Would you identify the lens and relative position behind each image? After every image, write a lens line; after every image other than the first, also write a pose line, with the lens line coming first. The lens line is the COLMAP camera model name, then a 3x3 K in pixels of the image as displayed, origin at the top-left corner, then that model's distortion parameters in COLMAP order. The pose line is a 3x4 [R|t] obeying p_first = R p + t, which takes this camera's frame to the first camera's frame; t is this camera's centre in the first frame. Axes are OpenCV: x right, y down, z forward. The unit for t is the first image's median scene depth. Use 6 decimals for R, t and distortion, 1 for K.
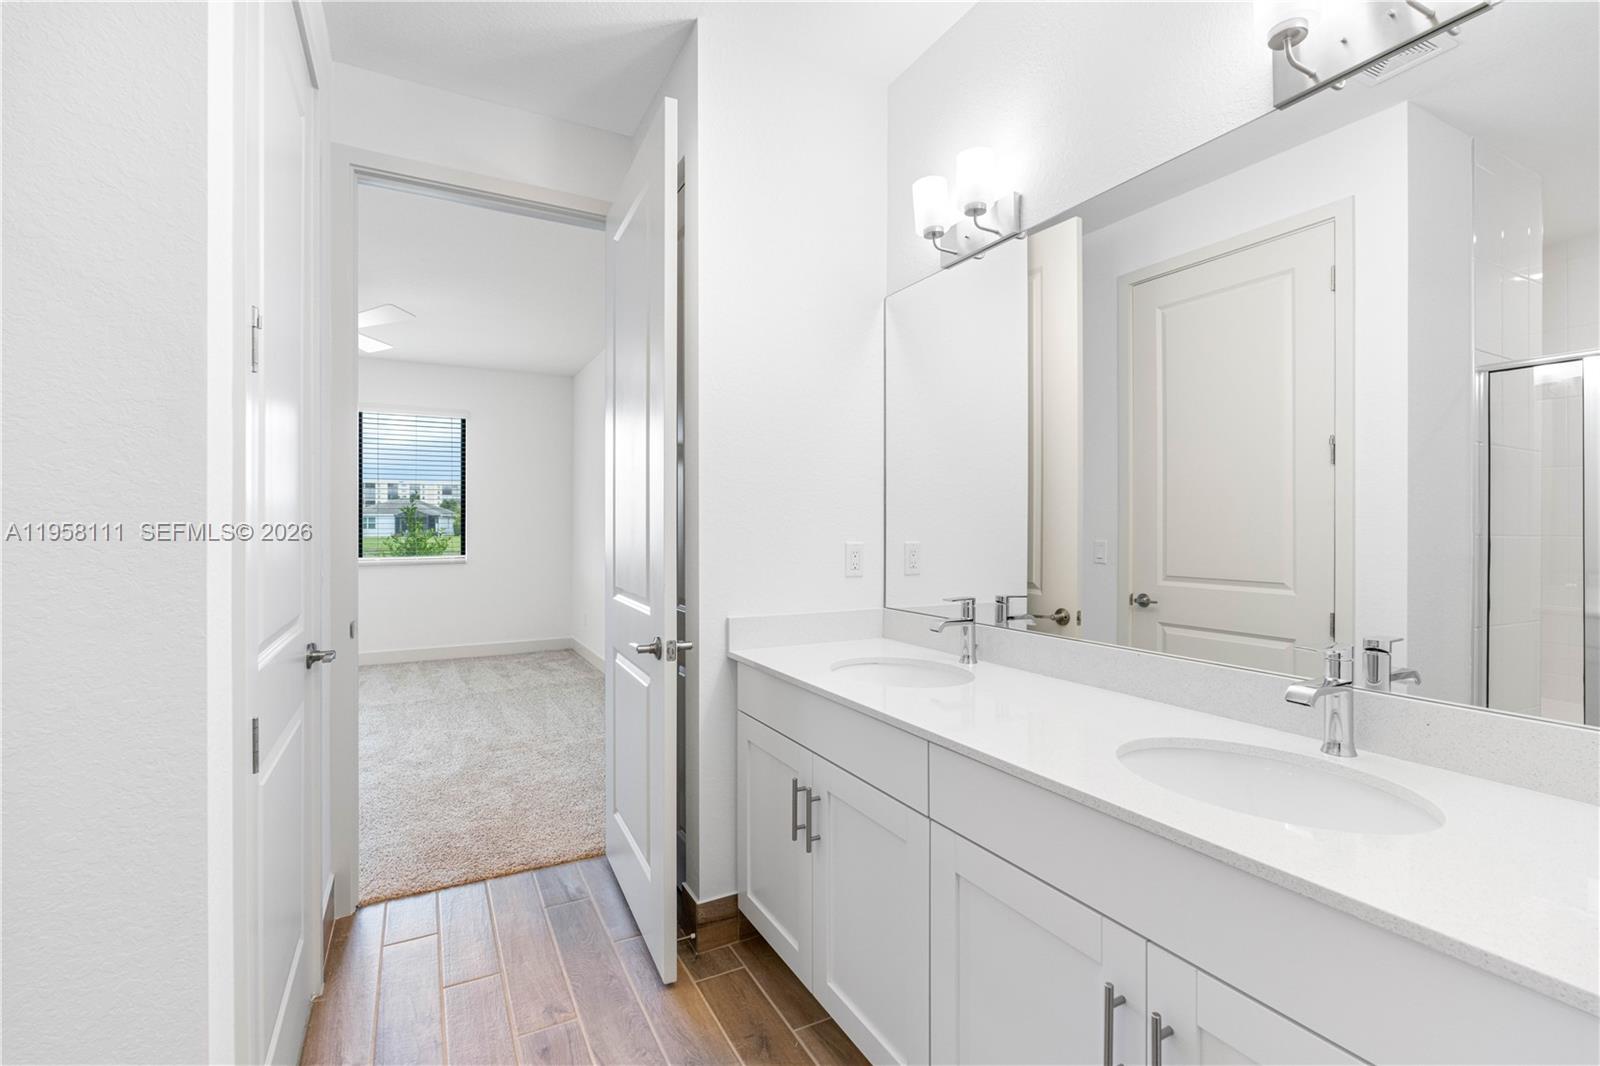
lens RADIAL K [[731.9, 0, 808.7], [0, 731.9, 532.2], [0, 0, 1]] dist [-0.000585, -0.000022]
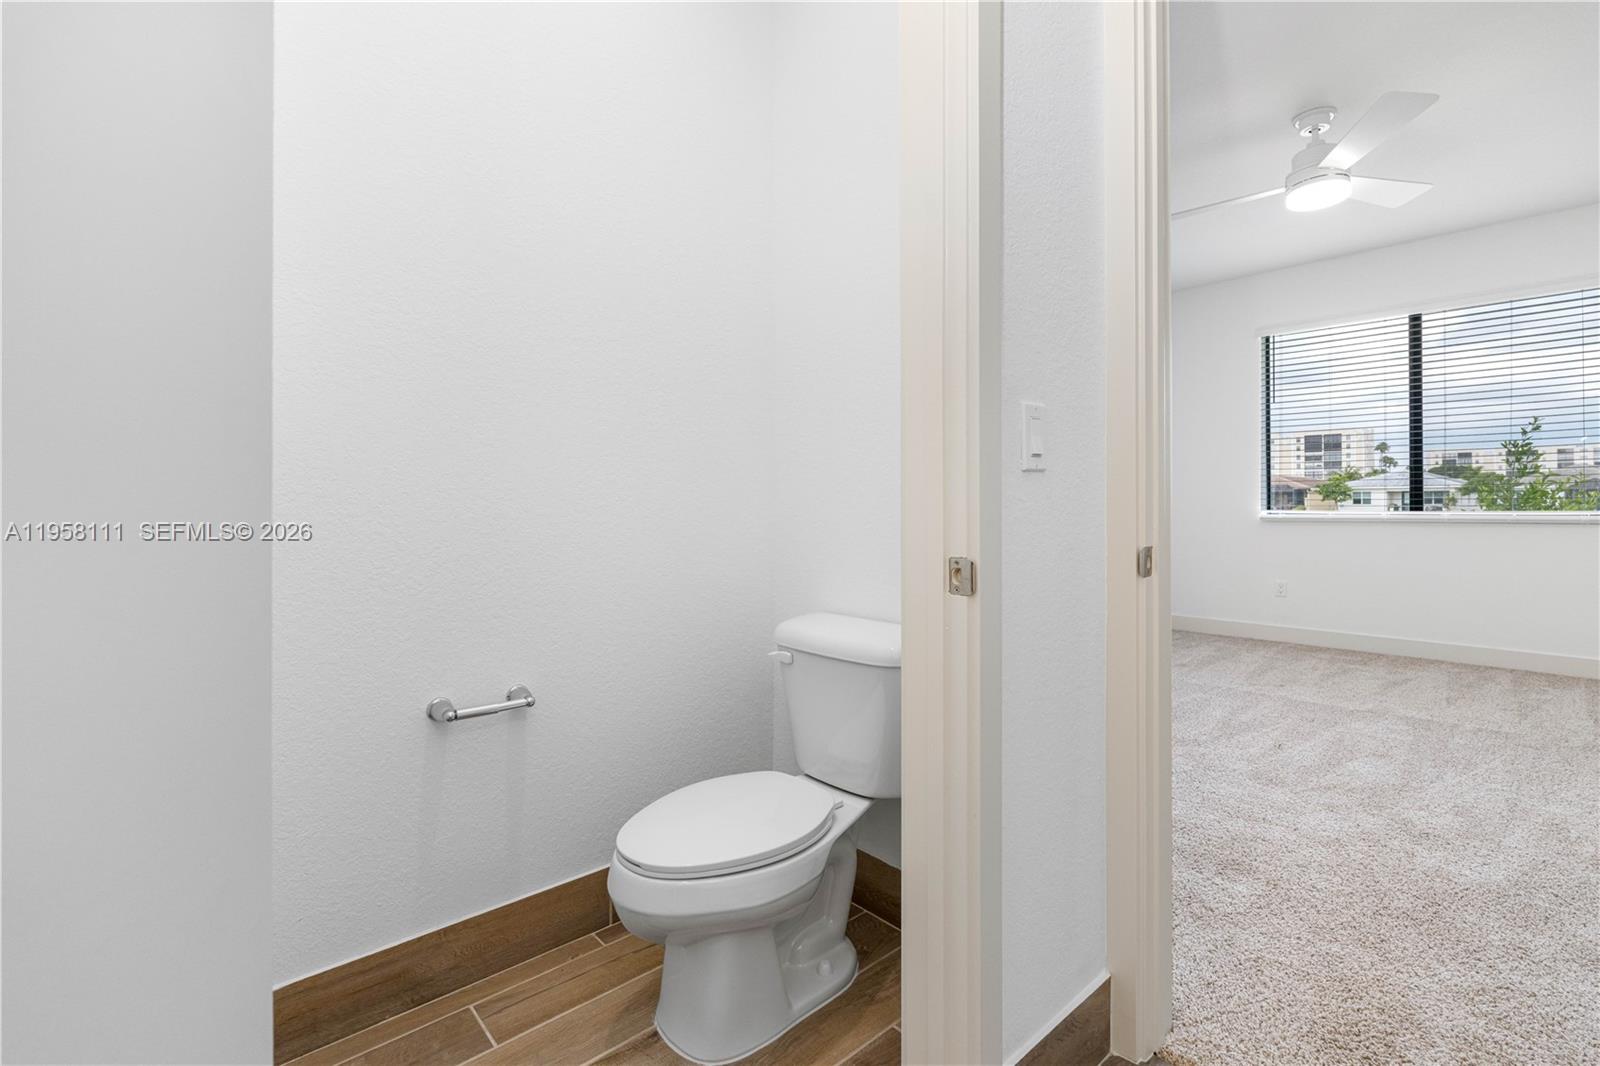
lens RADIAL K [[725.2, 0, 803.3], [0, 725.2, 526.1], [0, 0, 1]] dist [-0.001266, 0.000150]
pose [[0.236746, 0.032453, -0.971029, -0.098578], [-0.011380, 0.999466, 0.030629, 0.059057], [0.971505, 0.003799, 0.236989, 0.379878]]
